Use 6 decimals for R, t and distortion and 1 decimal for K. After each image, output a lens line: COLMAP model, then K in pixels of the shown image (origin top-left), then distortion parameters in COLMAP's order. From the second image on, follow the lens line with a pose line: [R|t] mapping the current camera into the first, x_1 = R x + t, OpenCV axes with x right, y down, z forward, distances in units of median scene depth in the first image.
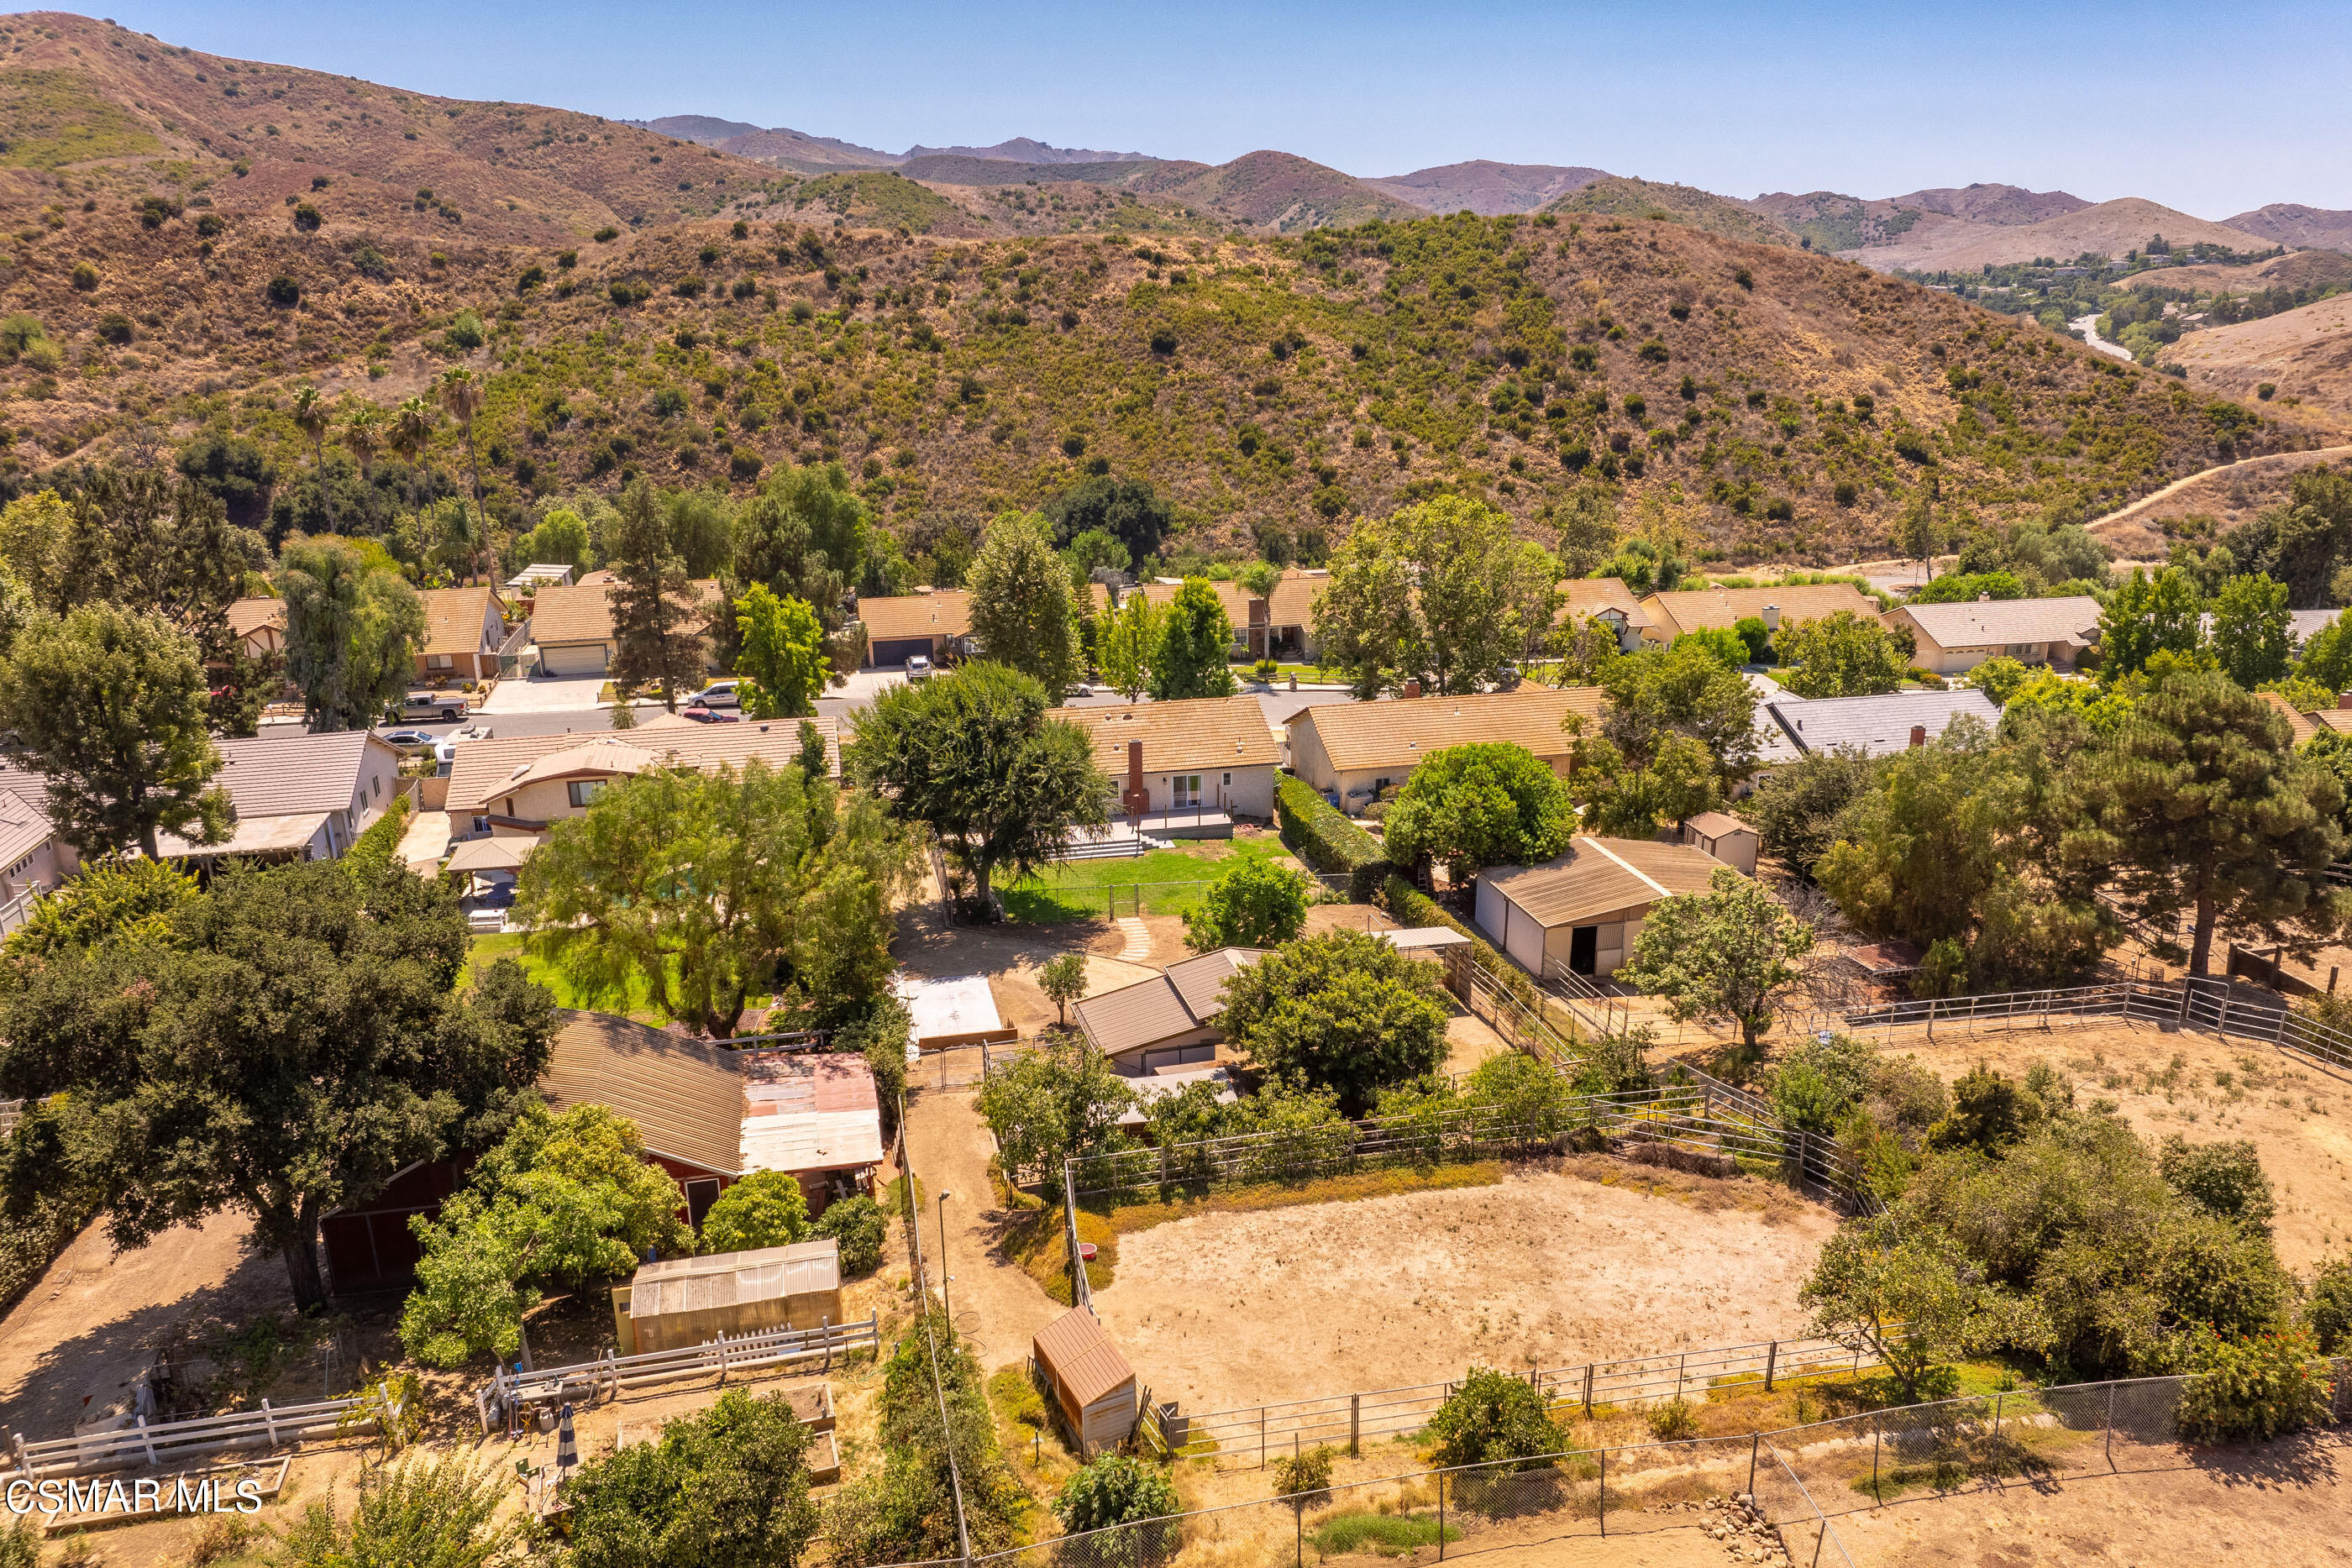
lens RADIAL K [[1760.4, 0, 1181.6], [0, 1760.4, 842.1], [0, 0, 1]] dist [0.062521, -0.160762]
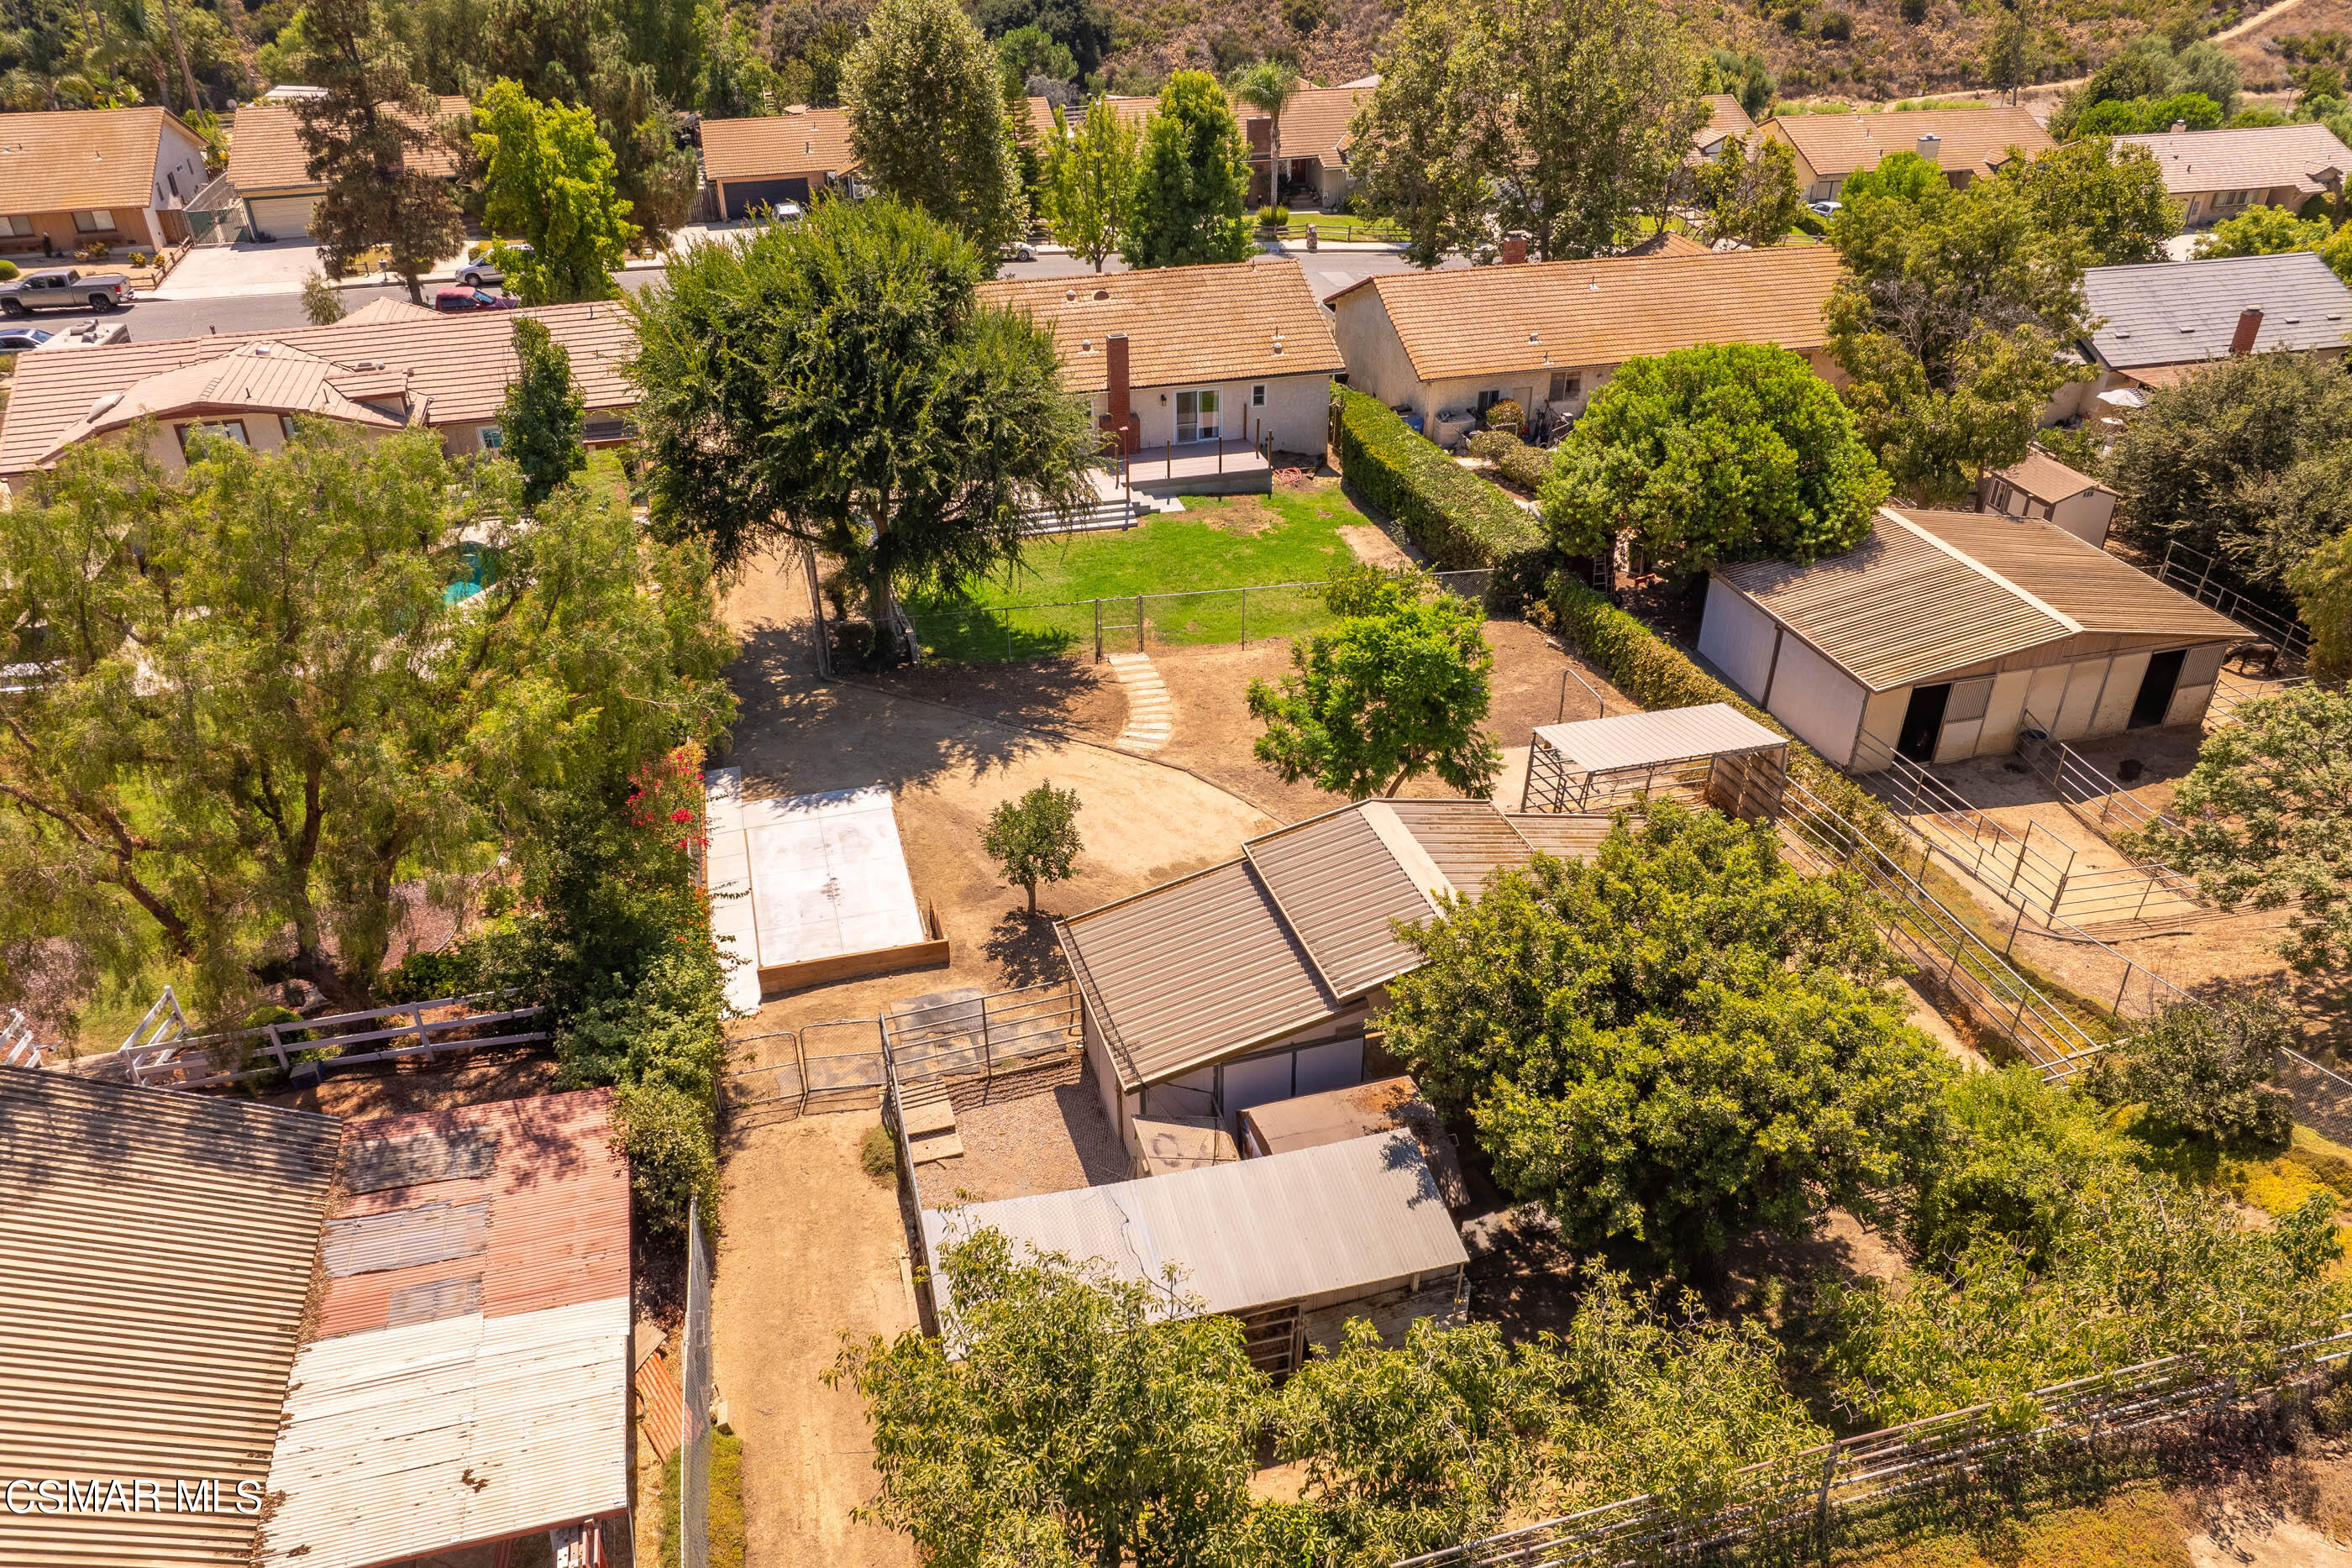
lens RADIAL K [[1616.3, 0, 1162.7], [0, 1616.3, 837.7], [0, 0, 1]] dist [-0.050715, 0.038763]
pose [[0.999200, -0.017888, 0.035779, -0.030264], [0.007957, 0.965444, 0.260488, -0.030224], [-0.039202, -0.259994, 0.964814, 0.355876]]
